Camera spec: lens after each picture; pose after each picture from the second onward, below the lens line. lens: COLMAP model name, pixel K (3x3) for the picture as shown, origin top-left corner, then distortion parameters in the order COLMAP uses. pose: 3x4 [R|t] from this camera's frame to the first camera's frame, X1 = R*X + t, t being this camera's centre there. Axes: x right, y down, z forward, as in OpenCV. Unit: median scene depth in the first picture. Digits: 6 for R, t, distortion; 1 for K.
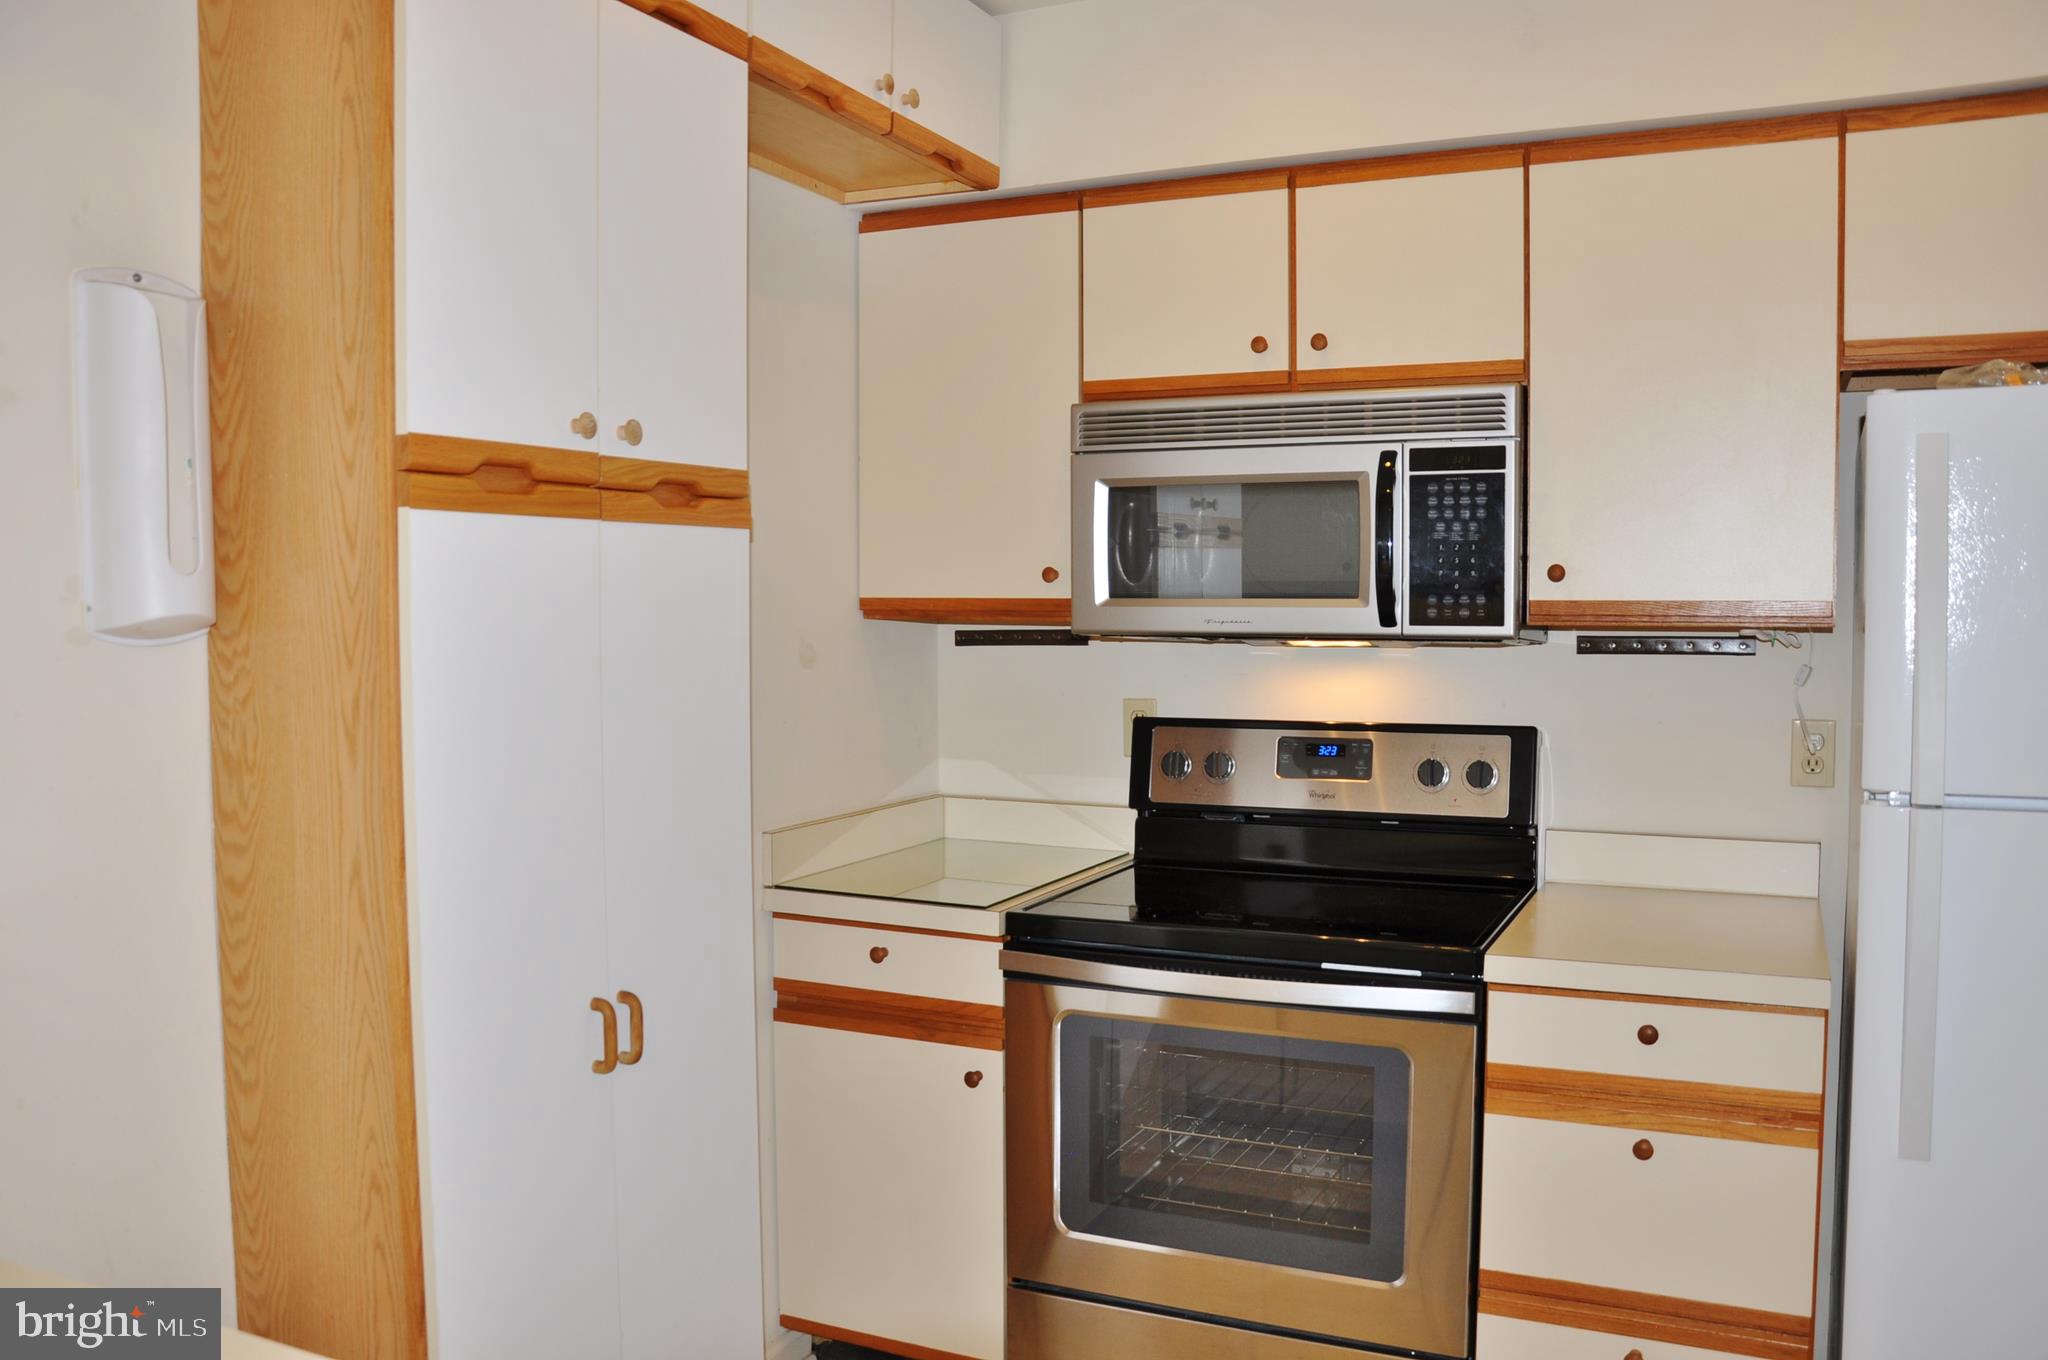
lens RADIAL K [[1610.8, 0, 1024.7], [0, 1610.8, 678.7], [0, 0, 1]] dist [-0.145425, 0.102739]
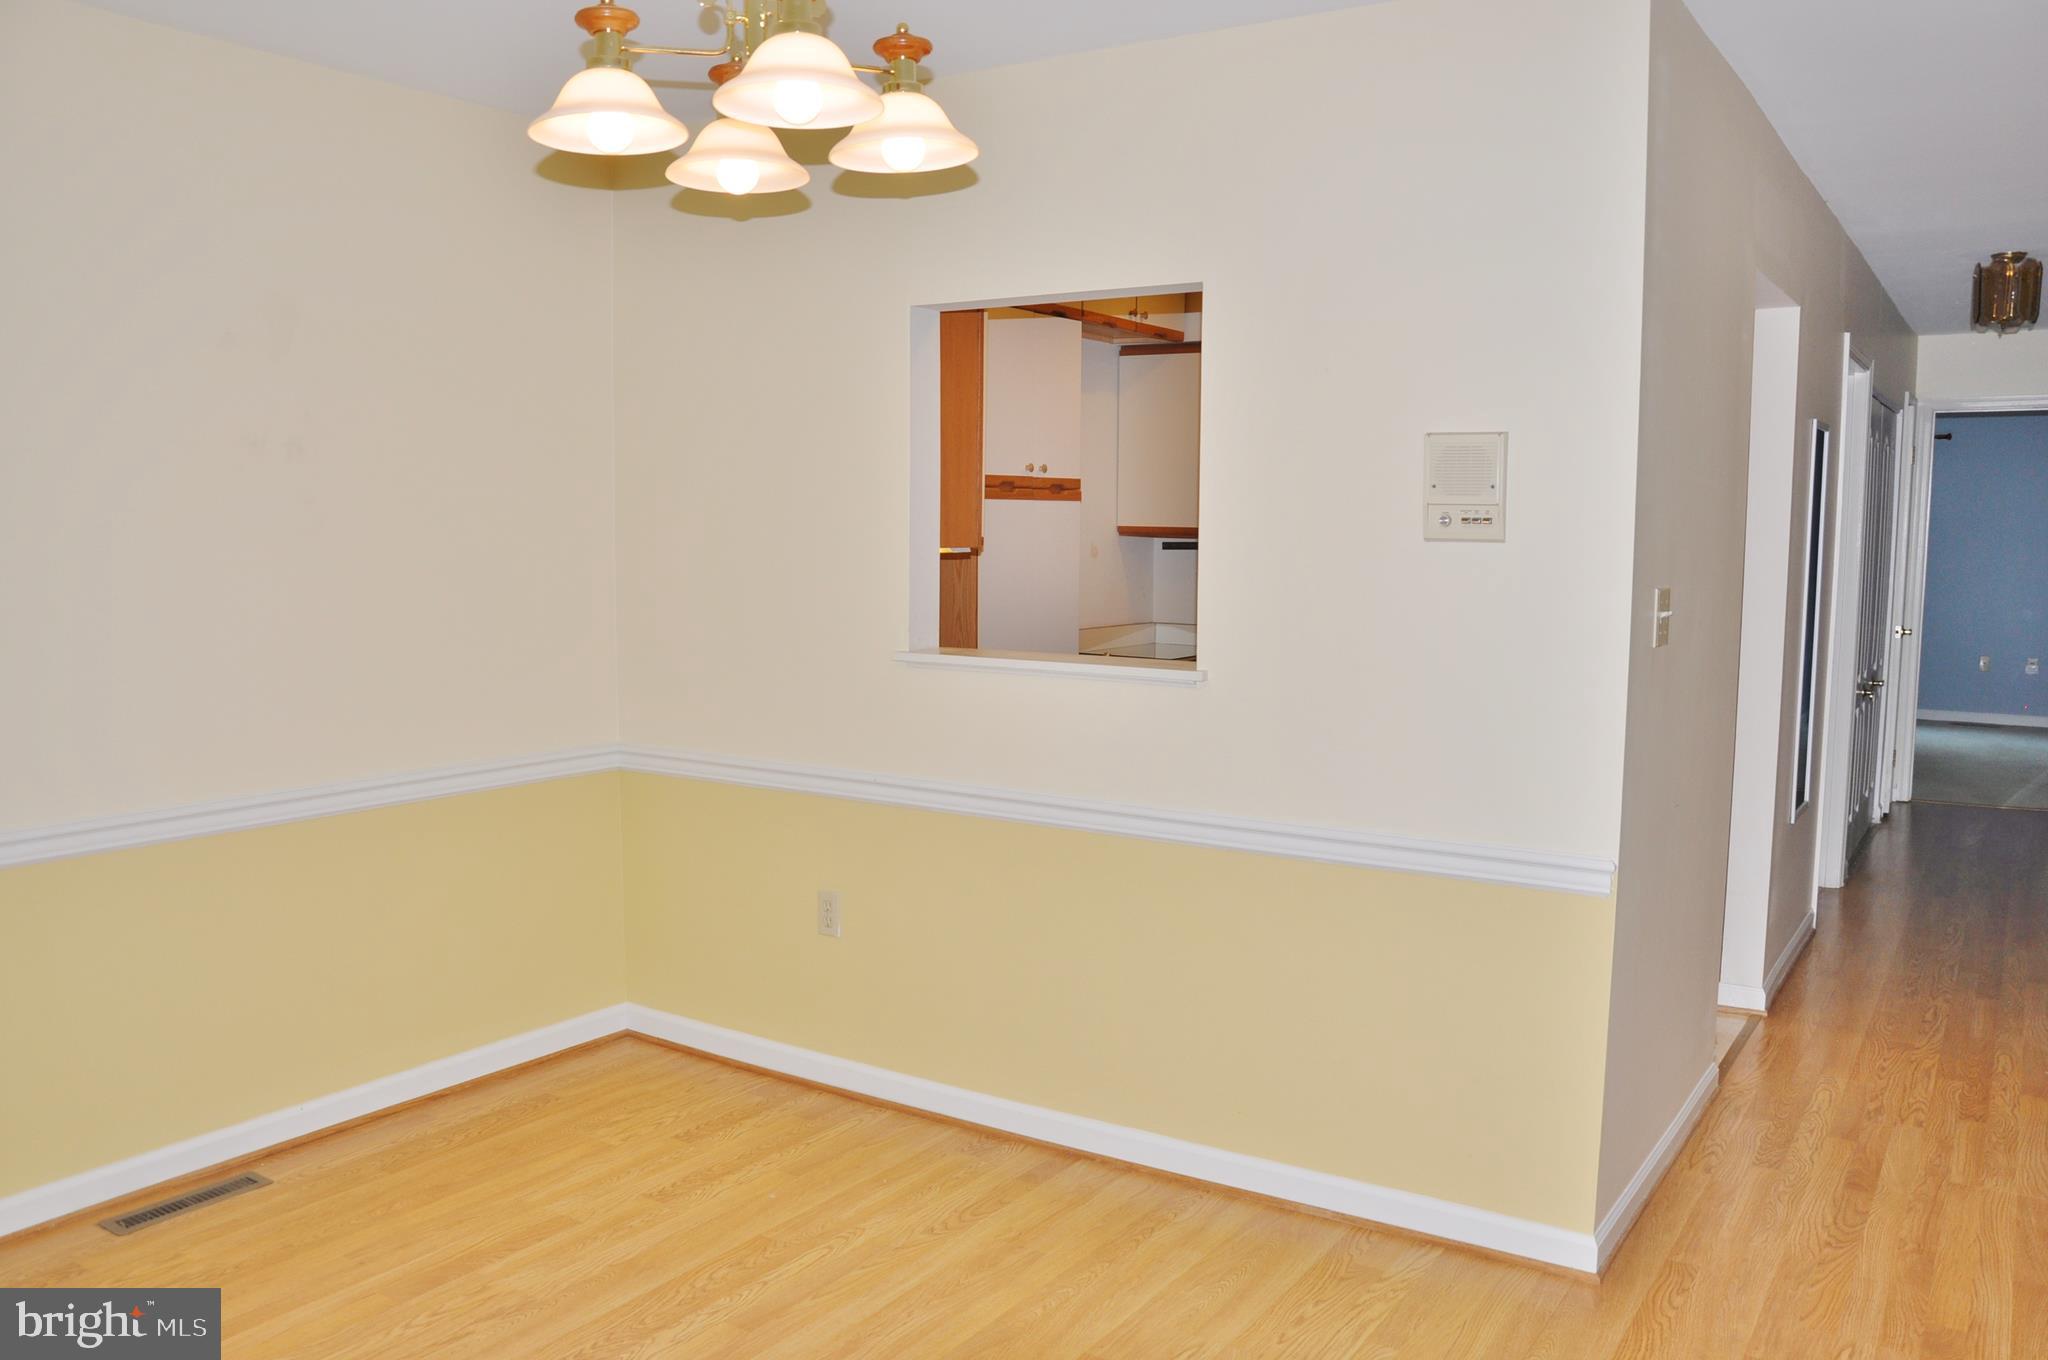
lens RADIAL K [[1610.8, 0, 1022.7], [0, 1610.8, 682.5], [0, 0, 1]] dist [-0.145425, 0.102739]
pose [[0.989601, 0.025298, -0.141599, 0.118235], [-0.017675, 0.998339, 0.054836, 0.062529], [0.142751, -0.051763, 0.988404, -1.672495]]
